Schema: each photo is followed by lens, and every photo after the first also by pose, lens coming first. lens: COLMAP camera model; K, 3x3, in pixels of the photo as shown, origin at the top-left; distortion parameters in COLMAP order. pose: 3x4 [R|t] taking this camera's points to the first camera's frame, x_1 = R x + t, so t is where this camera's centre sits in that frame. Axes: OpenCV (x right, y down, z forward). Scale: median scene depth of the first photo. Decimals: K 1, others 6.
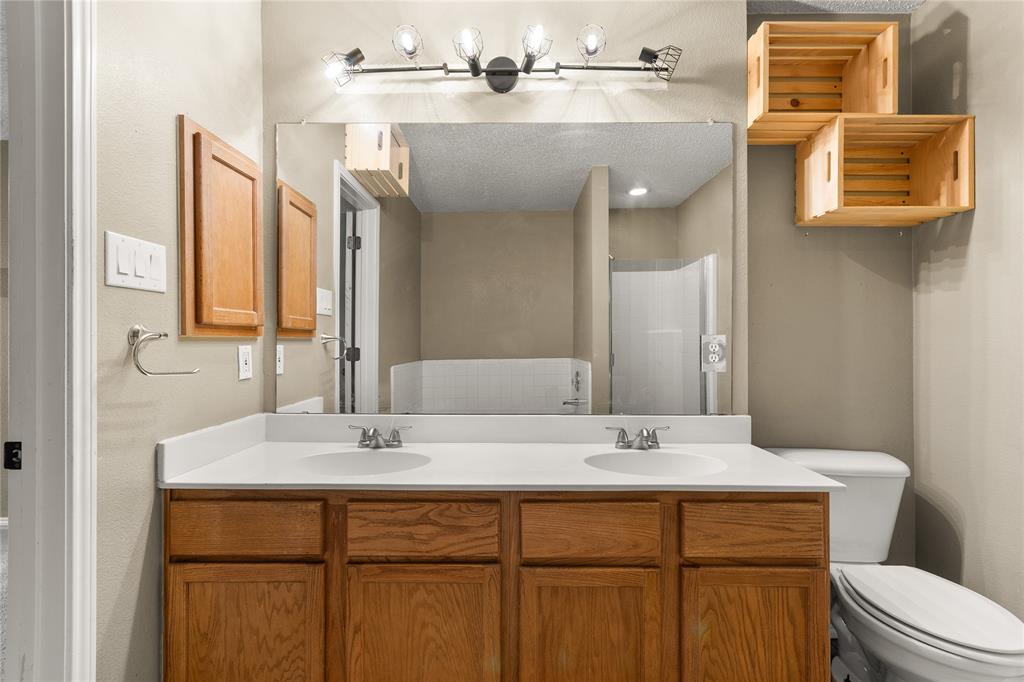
lens RADIAL K [[449.8, 0, 512.9], [0, 449.8, 345.1], [0, 0, 1]] dist [0.001390, 0.000640]
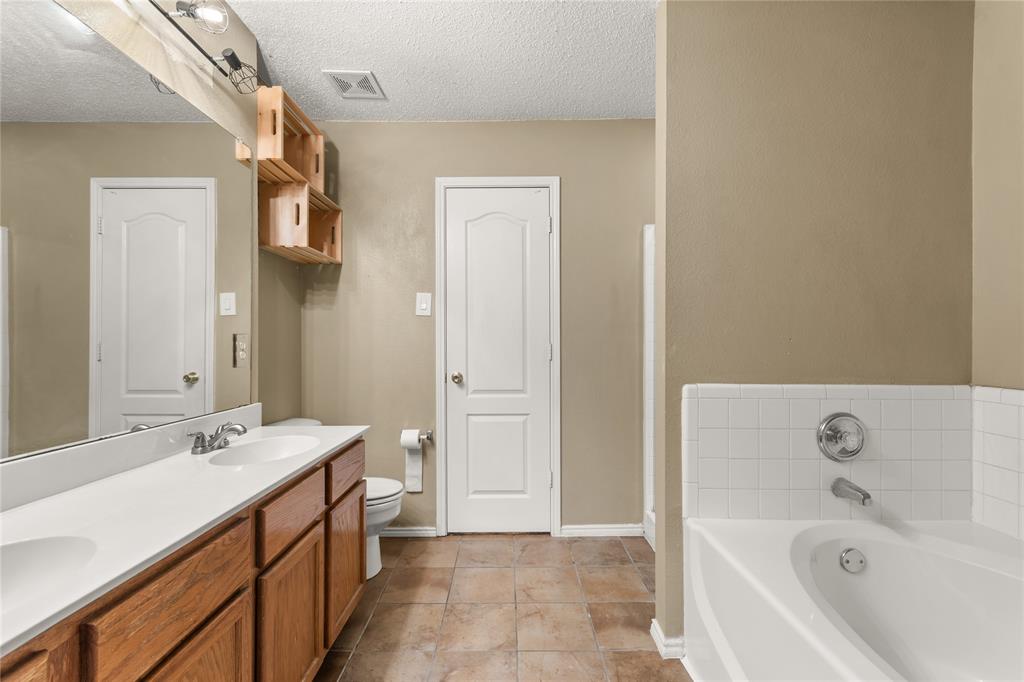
lens RADIAL K [[449.8, 0, 512.9], [0, 449.8, 345.1], [0, 0, 1]] dist [0.001390, 0.000640]
pose [[-0.013006, -0.004614, 0.999905, -0.687724], [0.008996, 0.999948, 0.004731, 0.005863], [-0.999875, 0.009057, -0.012964, 0.358264]]
